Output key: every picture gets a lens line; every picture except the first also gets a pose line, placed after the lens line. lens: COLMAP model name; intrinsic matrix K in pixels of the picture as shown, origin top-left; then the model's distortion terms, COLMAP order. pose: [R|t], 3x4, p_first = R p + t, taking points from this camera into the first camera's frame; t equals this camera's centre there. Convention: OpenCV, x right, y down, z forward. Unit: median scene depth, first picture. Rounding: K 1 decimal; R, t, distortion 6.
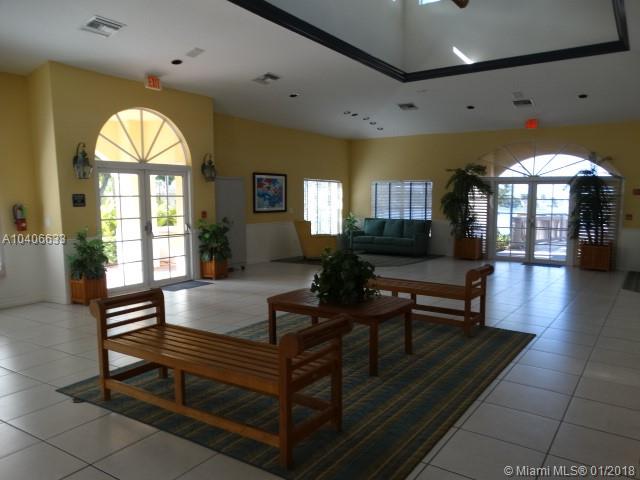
lens RADIAL K [[499.0, 0, 319.3], [0, 499.0, 255.4], [0, 0, 1]] dist [0.004668, 0.100502]
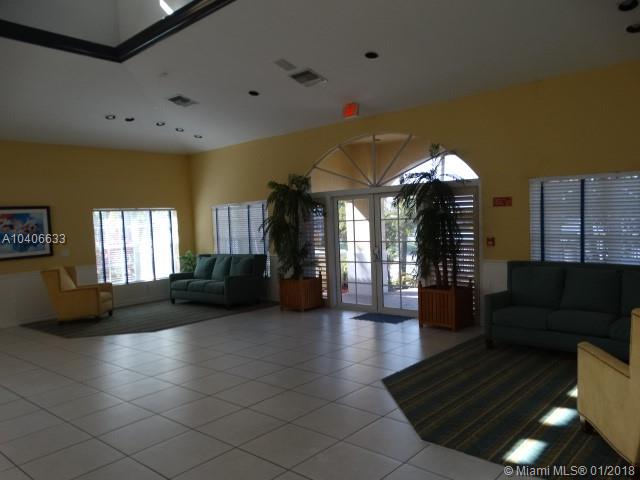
lens RADIAL K [[499.0, 0, 319.3], [0, 499.0, 255.4], [0, 0, 1]] dist [0.004668, 0.100502]
pose [[0.987781, -0.052474, -0.146748, 0.444740], [0.046737, 0.998012, -0.042274, -0.038228], [0.148674, 0.034899, 0.988270, 0.319357]]
